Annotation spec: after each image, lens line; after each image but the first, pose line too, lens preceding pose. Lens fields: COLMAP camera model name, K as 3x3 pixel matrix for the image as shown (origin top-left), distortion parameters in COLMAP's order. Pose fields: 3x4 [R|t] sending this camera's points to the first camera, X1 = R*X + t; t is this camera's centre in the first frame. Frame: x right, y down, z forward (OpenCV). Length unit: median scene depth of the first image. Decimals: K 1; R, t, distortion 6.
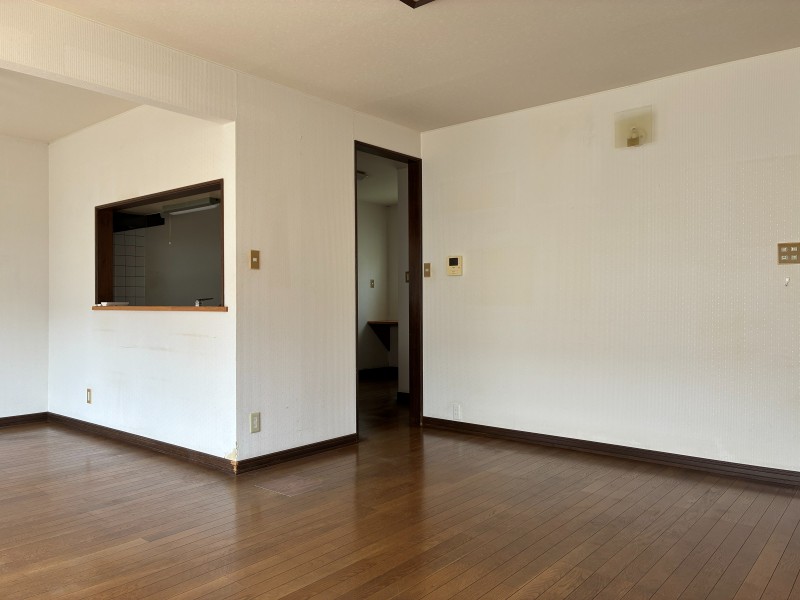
lens RADIAL K [[610.9, 0, 400.4], [0, 610.9, 295.4], [0, 0, 1]] dist [0.051934, -0.056360]
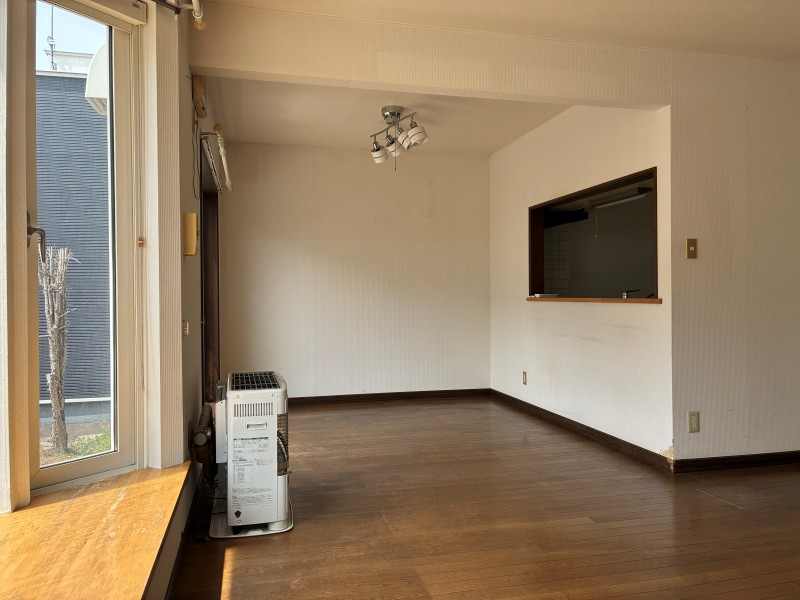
lens RADIAL K [[610.9, 0, 406.2], [0, 610.9, 292.3], [0, 0, 1]] dist [0.051934, -0.056360]
pose [[0.808992, -0.000785, -0.587820, -0.036965], [0.005889, 0.999960, 0.006770, -0.000307], [0.587791, -0.008938, 0.808964, -0.021020]]
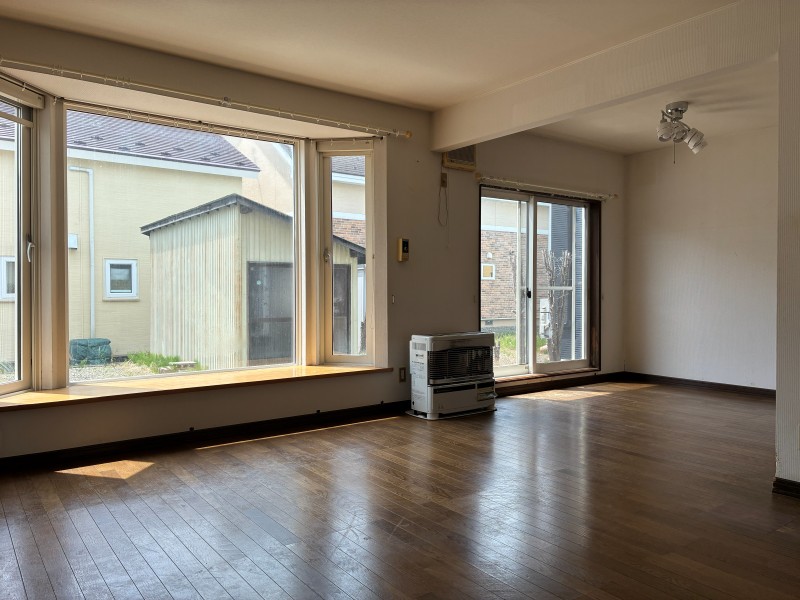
lens RADIAL K [[610.9, 0, 401.8], [0, 610.9, 299.3], [0, 0, 1]] dist [0.051934, -0.056360]
pose [[-0.229929, 0.019805, -0.973006, 0.615531], [0.005690, 0.999803, 0.019006, 0.019223], [0.973191, -0.001167, -0.229996, 0.695502]]
